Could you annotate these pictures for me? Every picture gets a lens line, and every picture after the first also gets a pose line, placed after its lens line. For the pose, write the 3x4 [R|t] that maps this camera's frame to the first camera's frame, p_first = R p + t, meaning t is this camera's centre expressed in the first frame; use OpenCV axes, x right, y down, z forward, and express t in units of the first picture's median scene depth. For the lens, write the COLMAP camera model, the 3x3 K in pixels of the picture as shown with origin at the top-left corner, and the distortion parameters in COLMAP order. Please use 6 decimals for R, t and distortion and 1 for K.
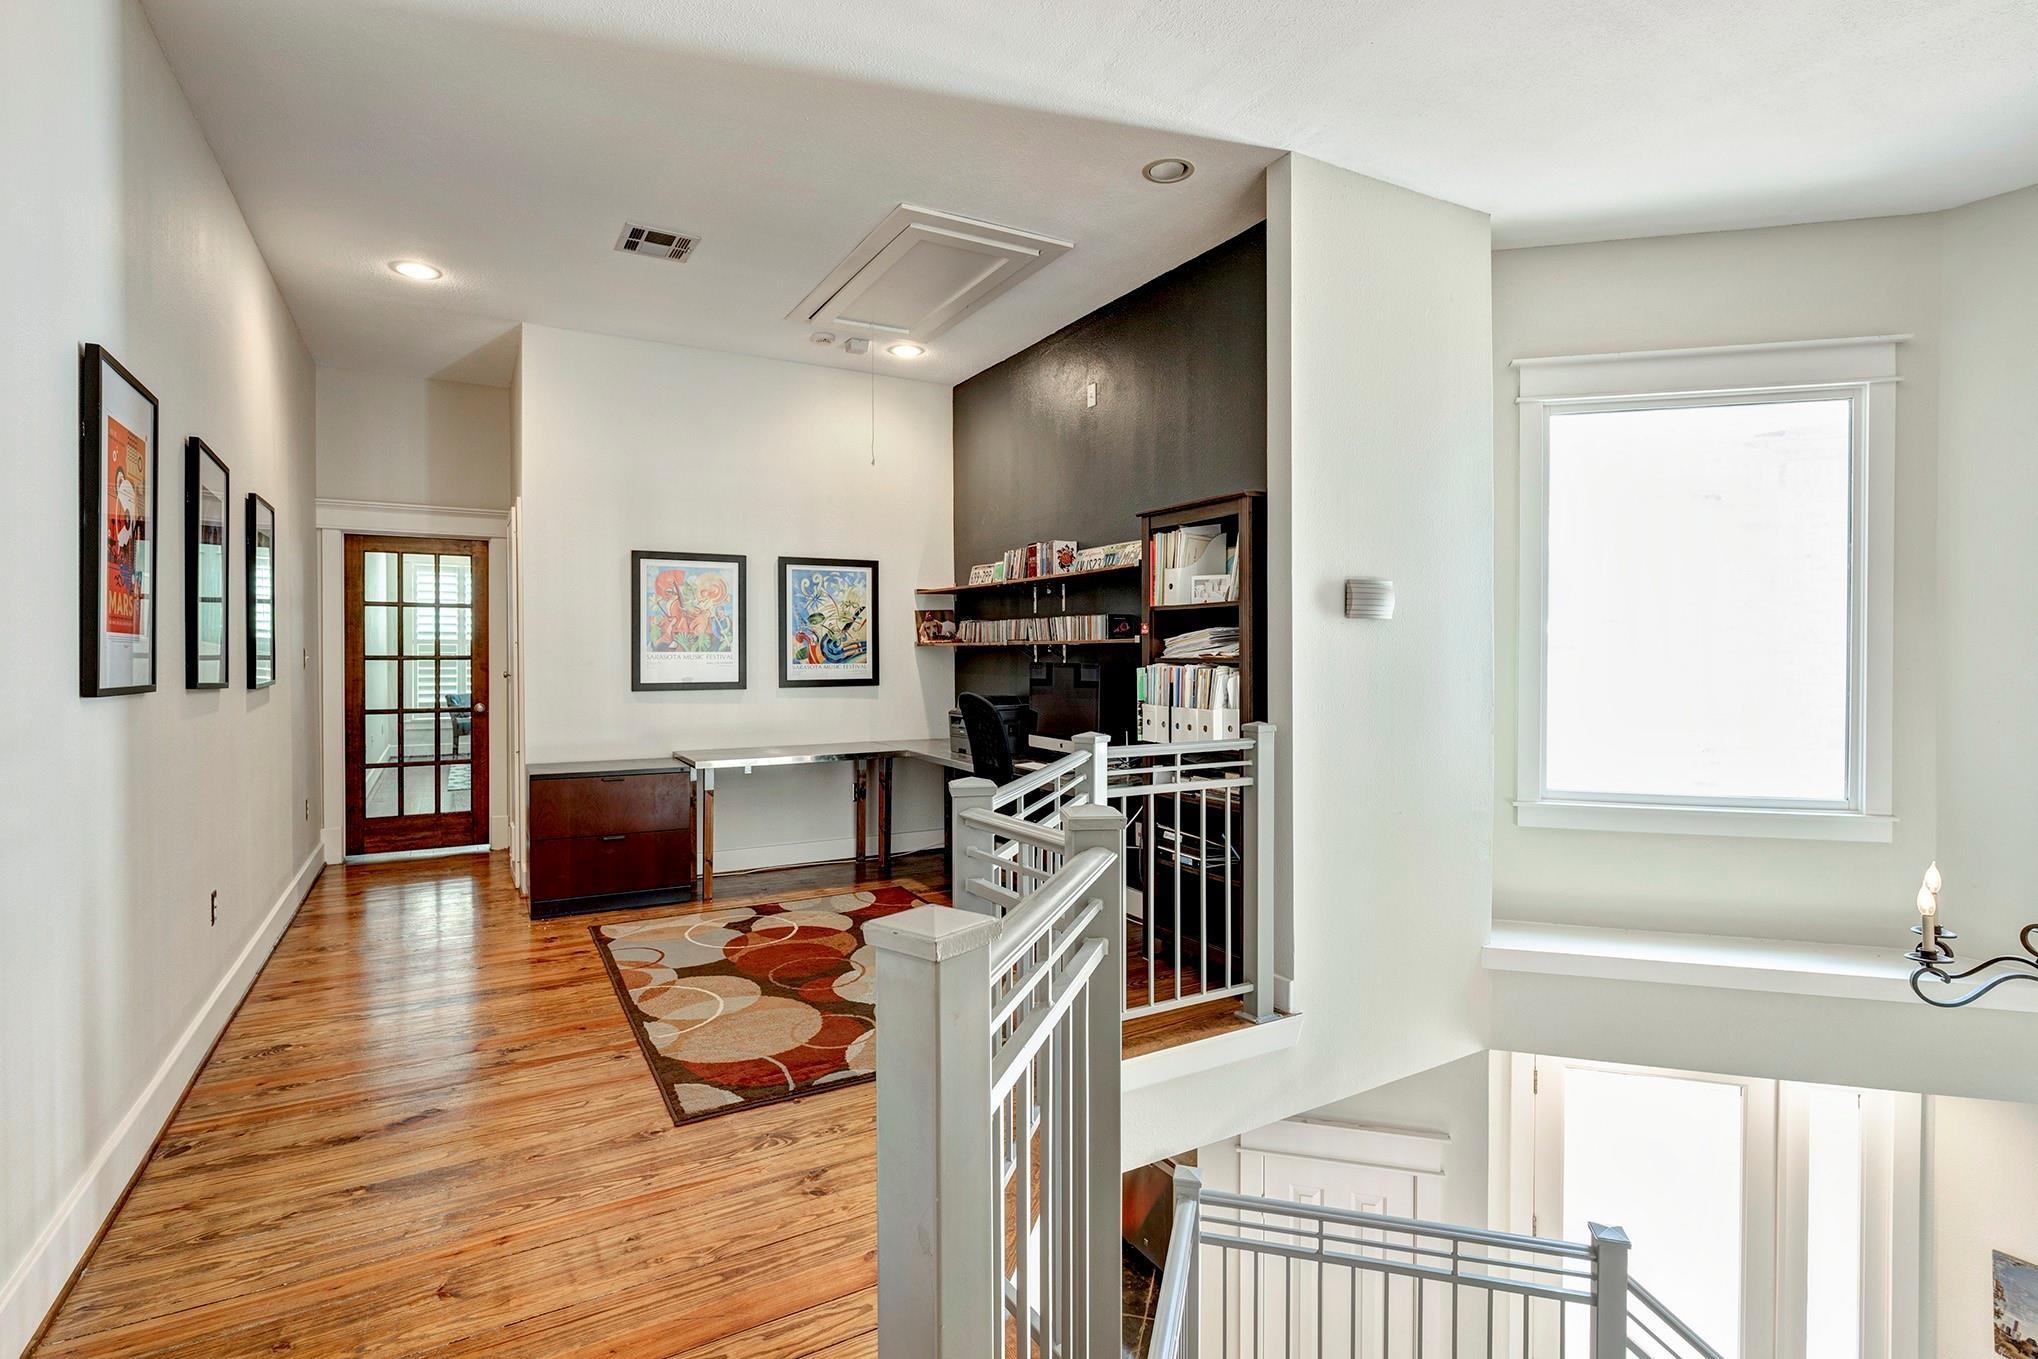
lens RADIAL K [[1006.2, 0, 1015.7], [0, 1006.2, 657.6], [0, 0, 1]] dist [0.000417, 0.001142]
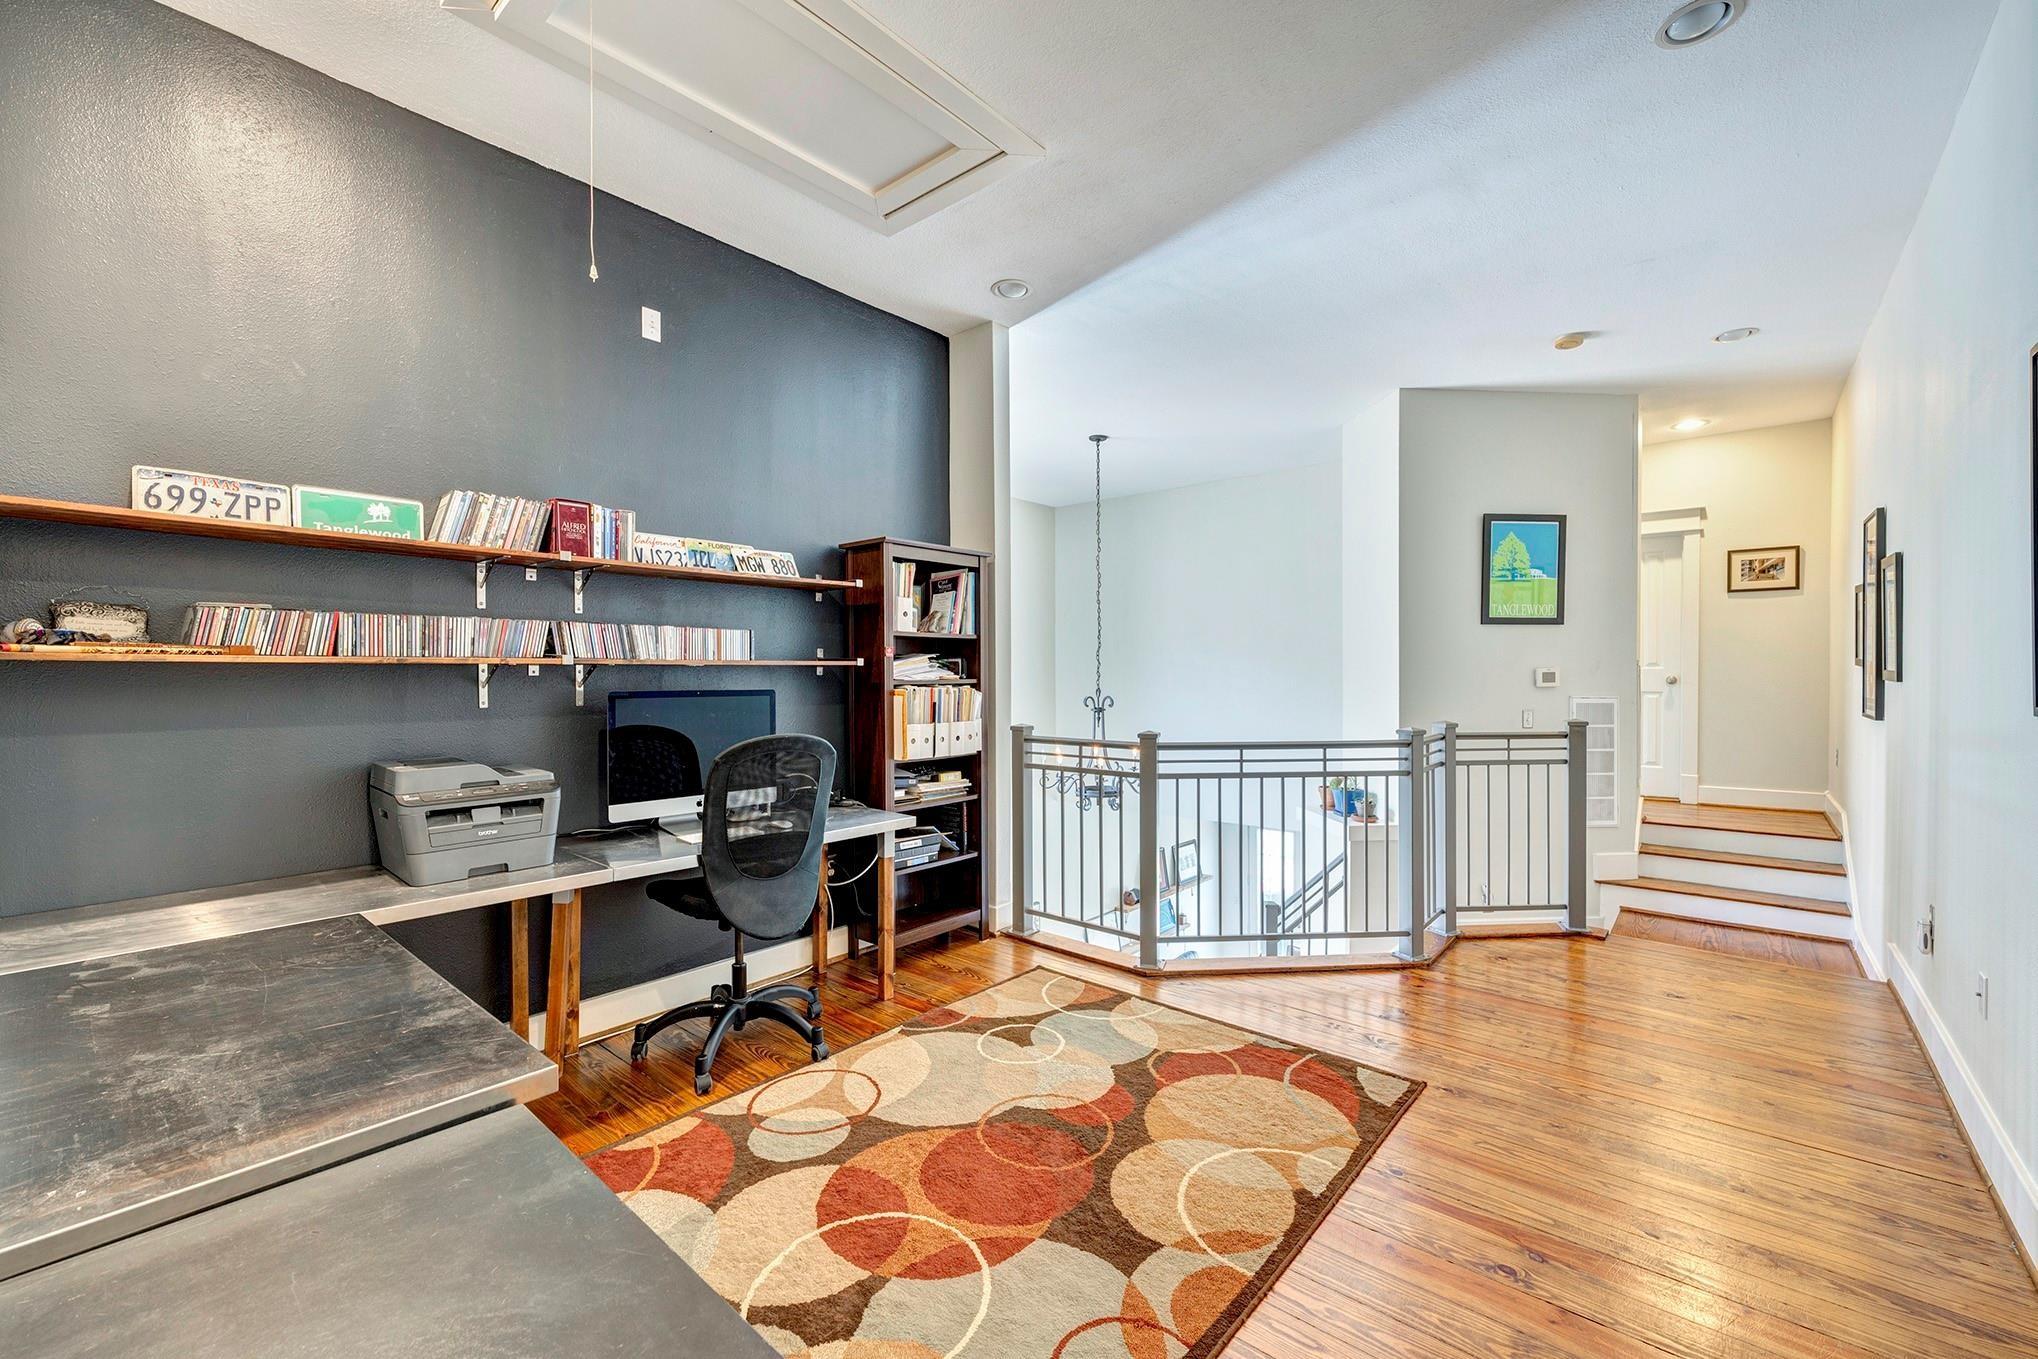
lens RADIAL K [[823.1, 0, 1019.0], [0, 823.1, 679.5], [0, 0, 1]] dist [-0.000684, -0.000475]
pose [[-0.342739, -0.001383, 0.939430, -0.735534], [0.010167, 0.999935, 0.005181, -0.004122], [-0.939376, 0.011327, -0.342702, 1.217687]]
